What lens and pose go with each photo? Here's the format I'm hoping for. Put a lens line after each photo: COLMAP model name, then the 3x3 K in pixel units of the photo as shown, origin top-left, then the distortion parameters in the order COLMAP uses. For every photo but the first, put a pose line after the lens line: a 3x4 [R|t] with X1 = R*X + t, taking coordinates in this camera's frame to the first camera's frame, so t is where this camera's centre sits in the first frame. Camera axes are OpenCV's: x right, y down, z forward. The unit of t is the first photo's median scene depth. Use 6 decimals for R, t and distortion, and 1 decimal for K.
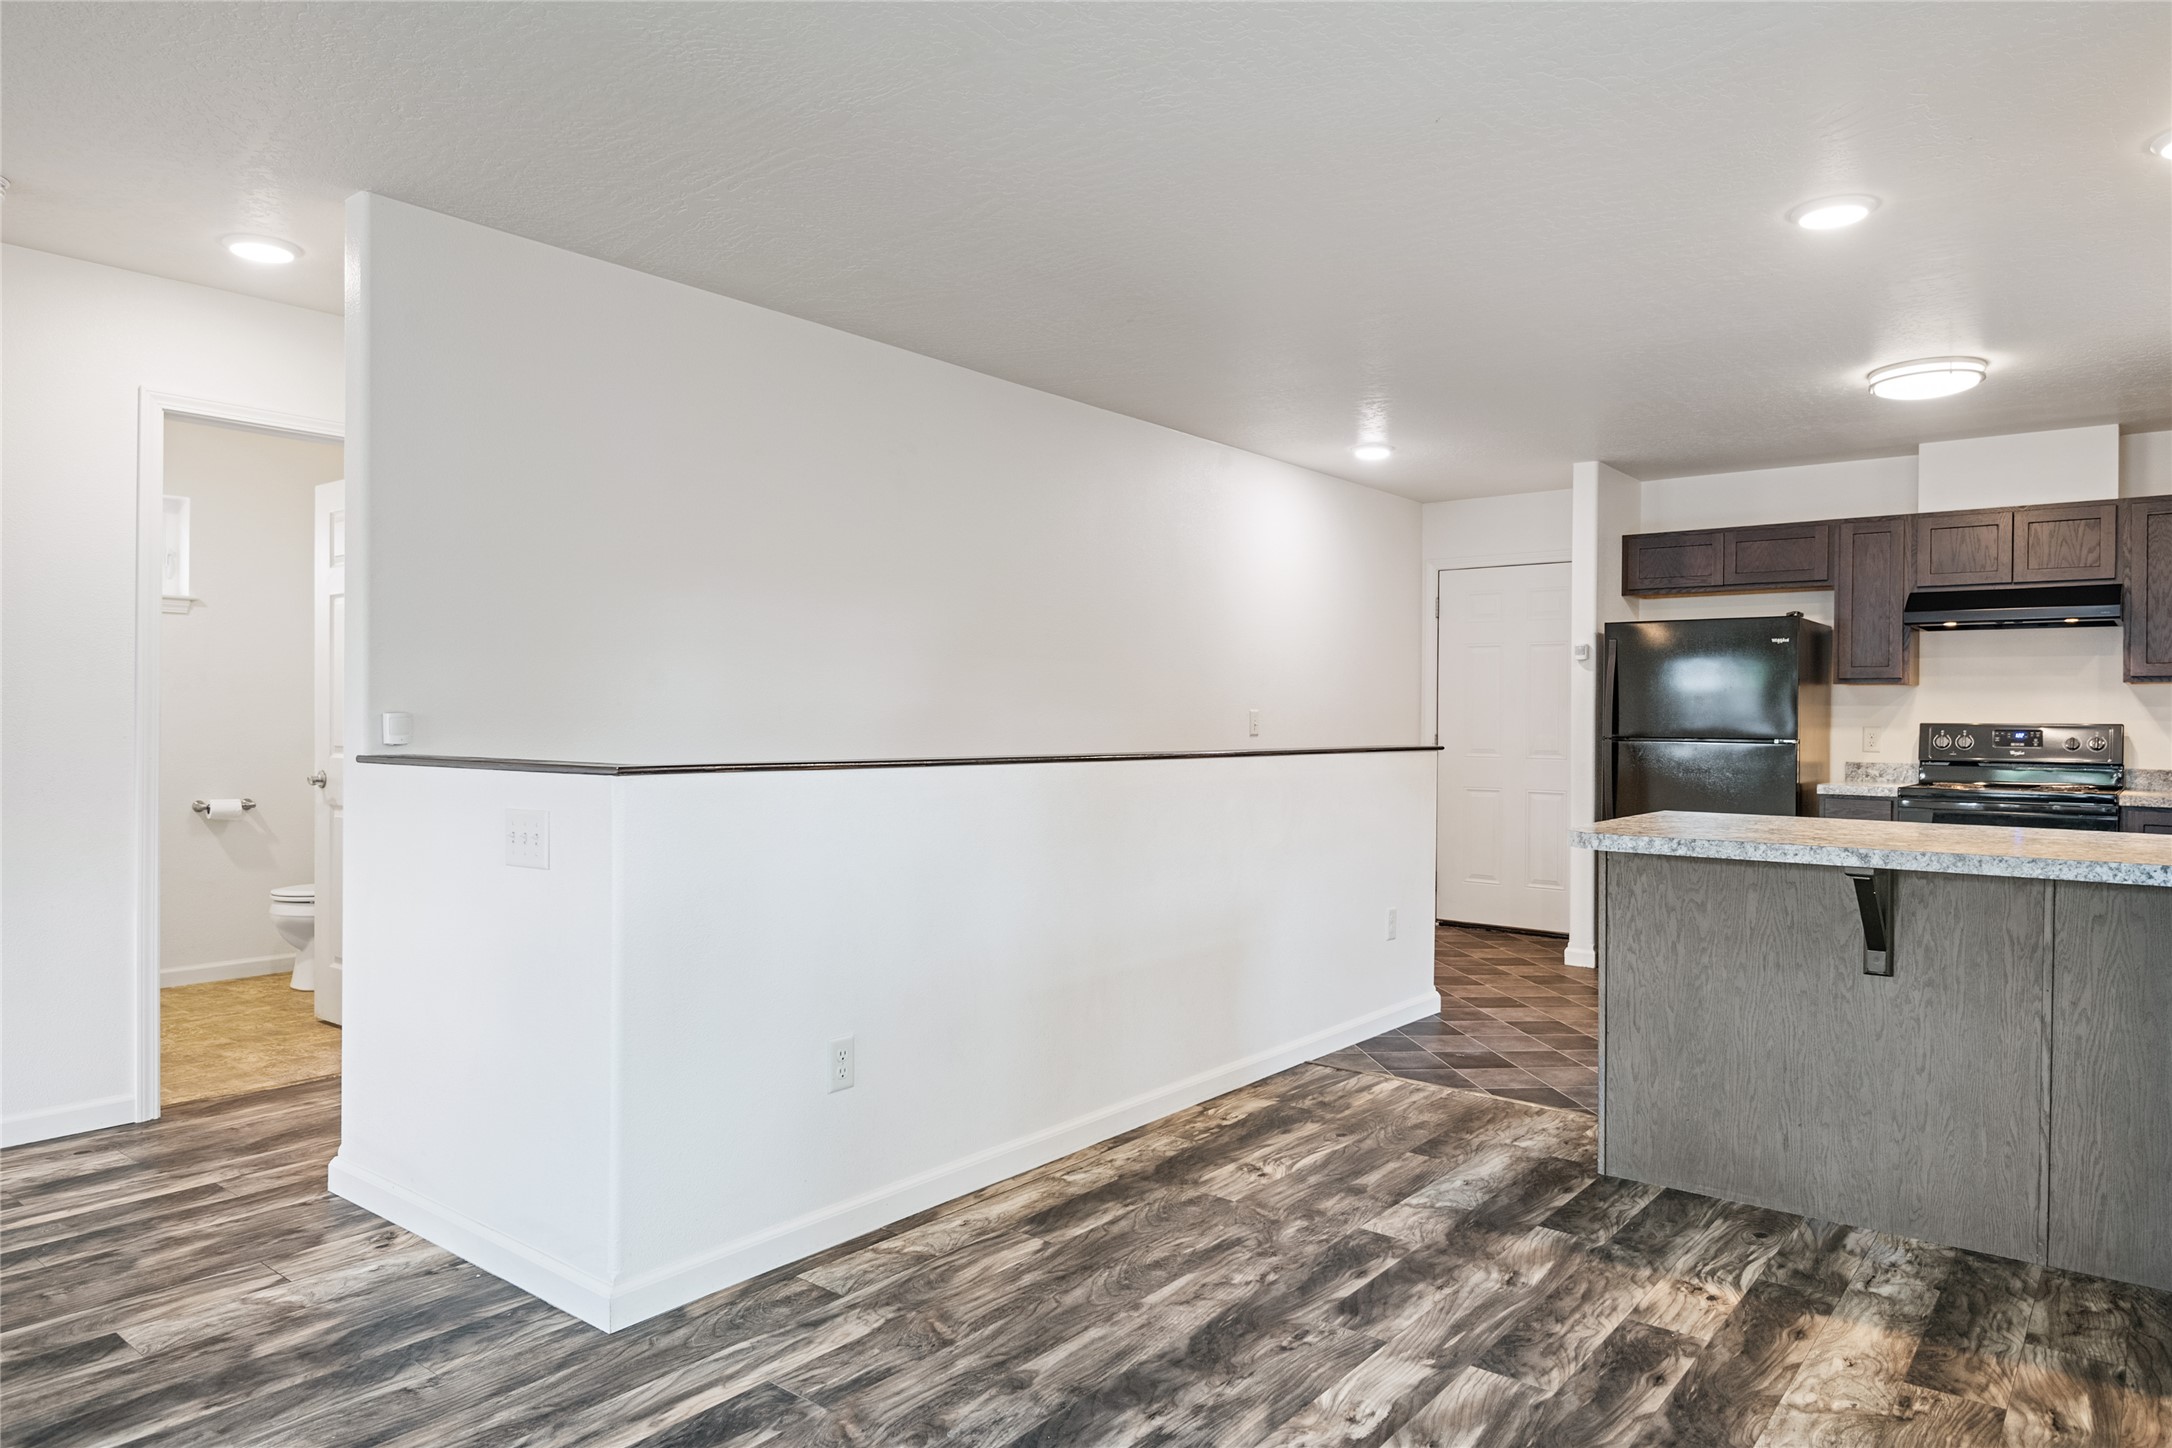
lens RADIAL K [[1344.5, 0, 1098.5], [0, 1344.5, 758.9], [0, 0, 1]] dist [-0.005611, -0.001014]
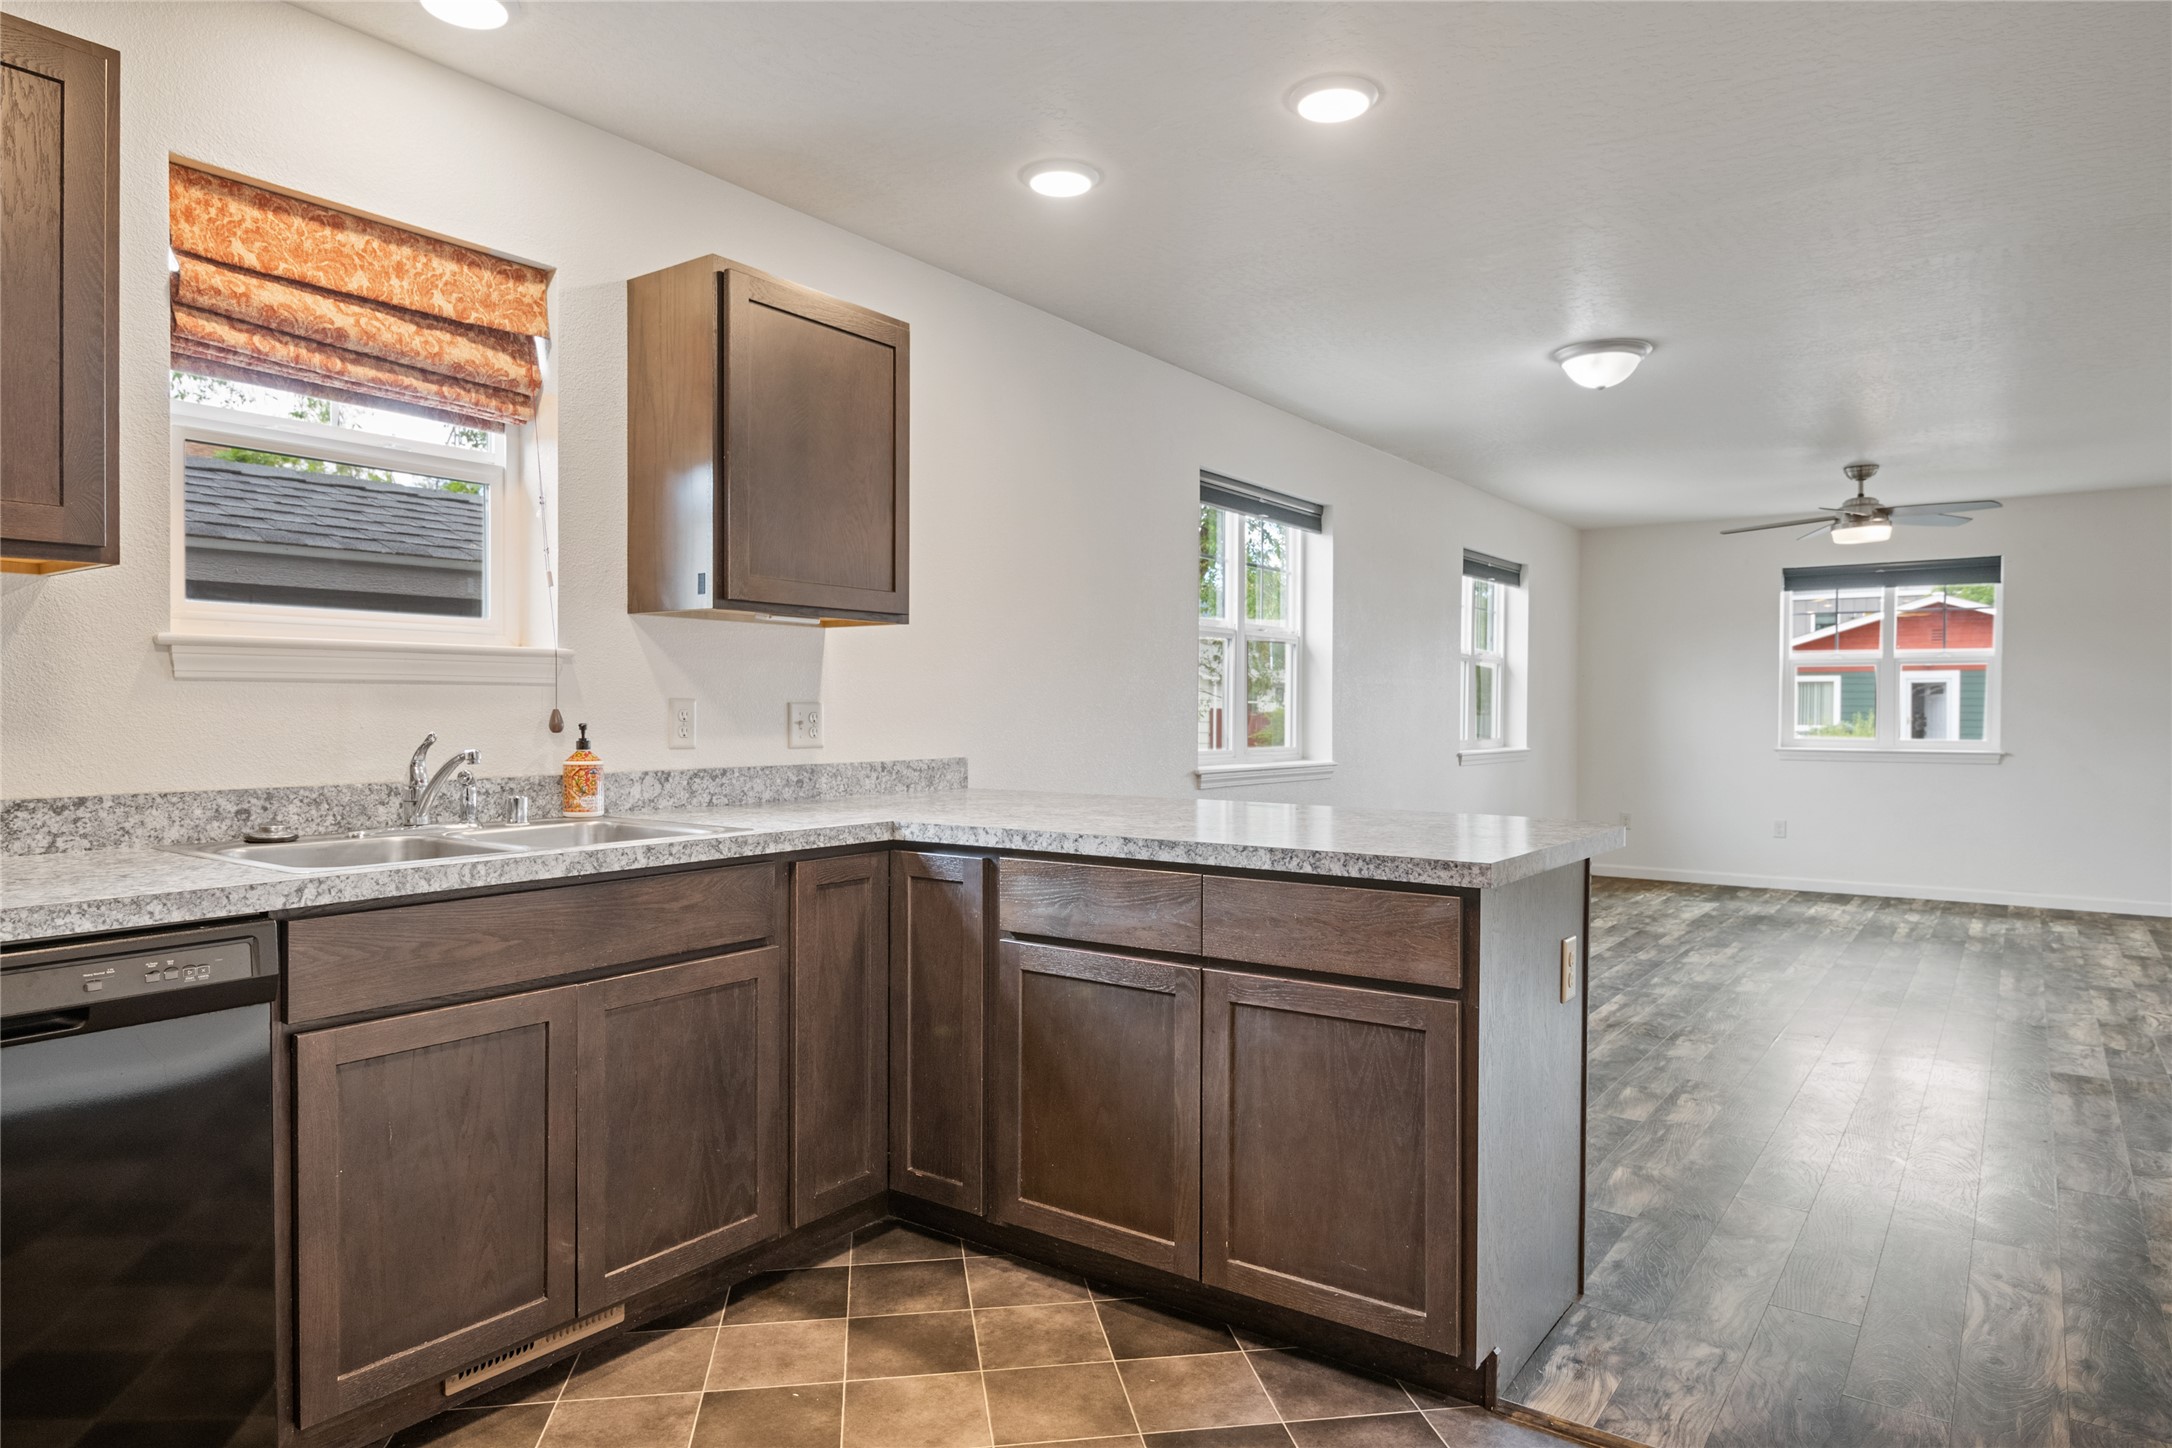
lens RADIAL K [[1302.0, 0, 1088.1], [0, 1302.0, 727.6], [0, 0, 1]] dist [0.025967, -0.038992]
pose [[-0.998760, -0.011291, -0.048494, 0.657155], [-0.013305, 0.999054, 0.041400, -0.035621], [0.047981, 0.041994, -0.997965, 1.625251]]
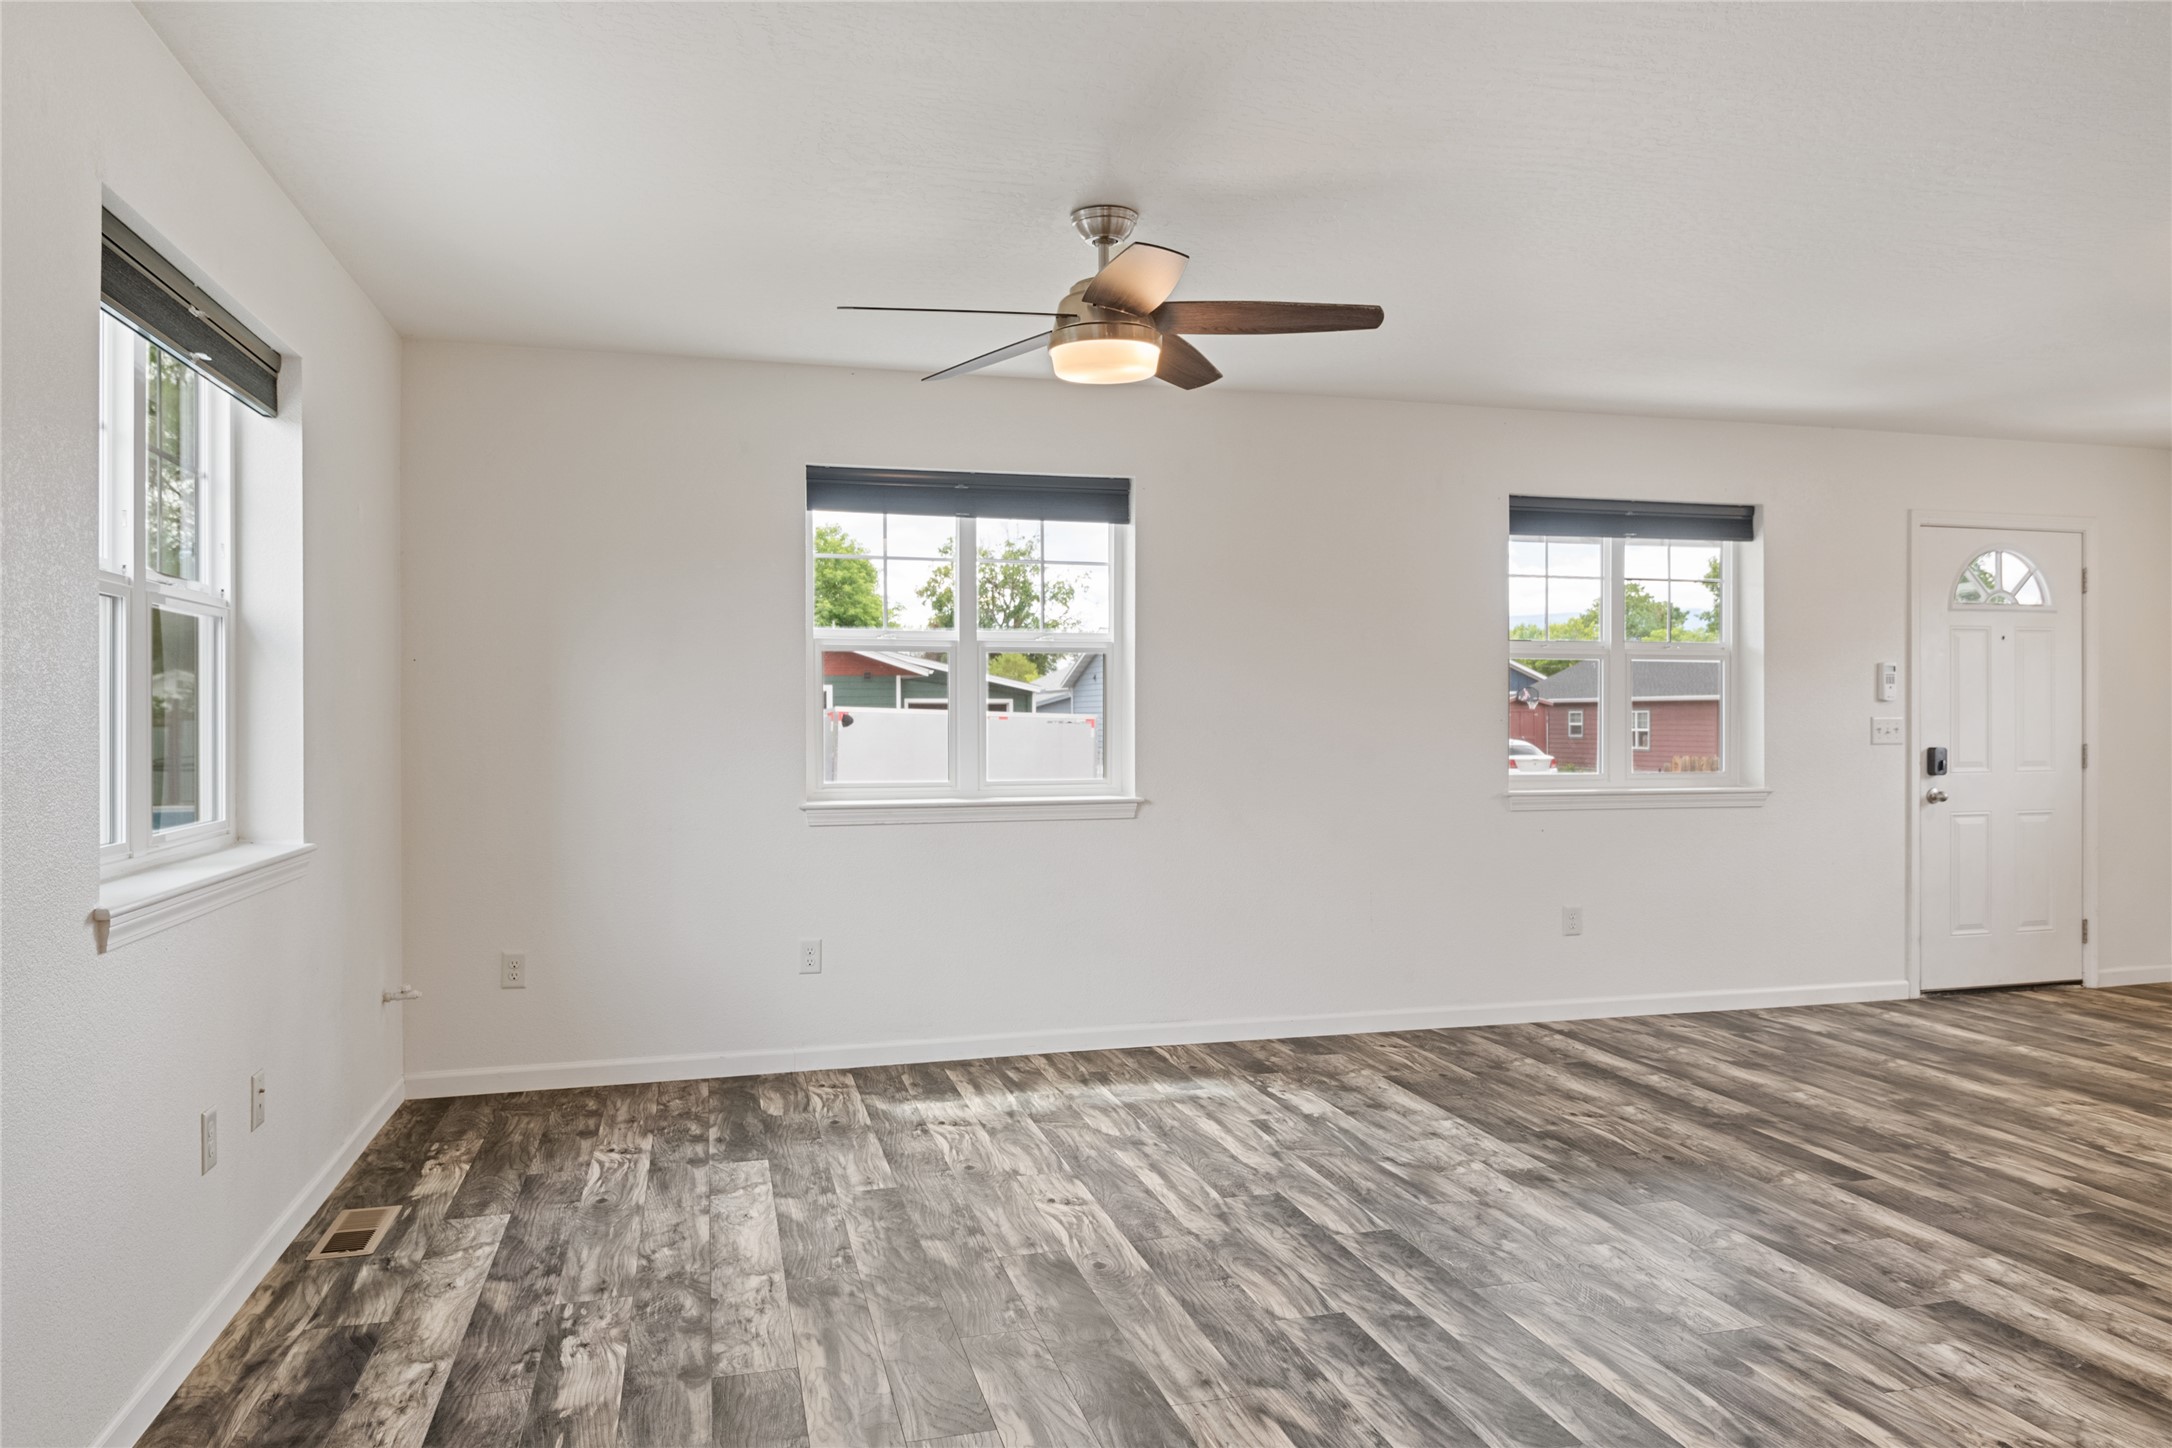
lens RADIAL K [[1387.4, 0, 1083.4], [0, 1387.4, 718.4], [0, 0, 1]] dist [0.030982, -0.037044]
pose [[-0.592026, -0.006050, -0.805897, 0.221804], [-0.024159, 0.999656, 0.010244, -0.020380], [0.805557, 0.025534, -0.591968, 0.356300]]
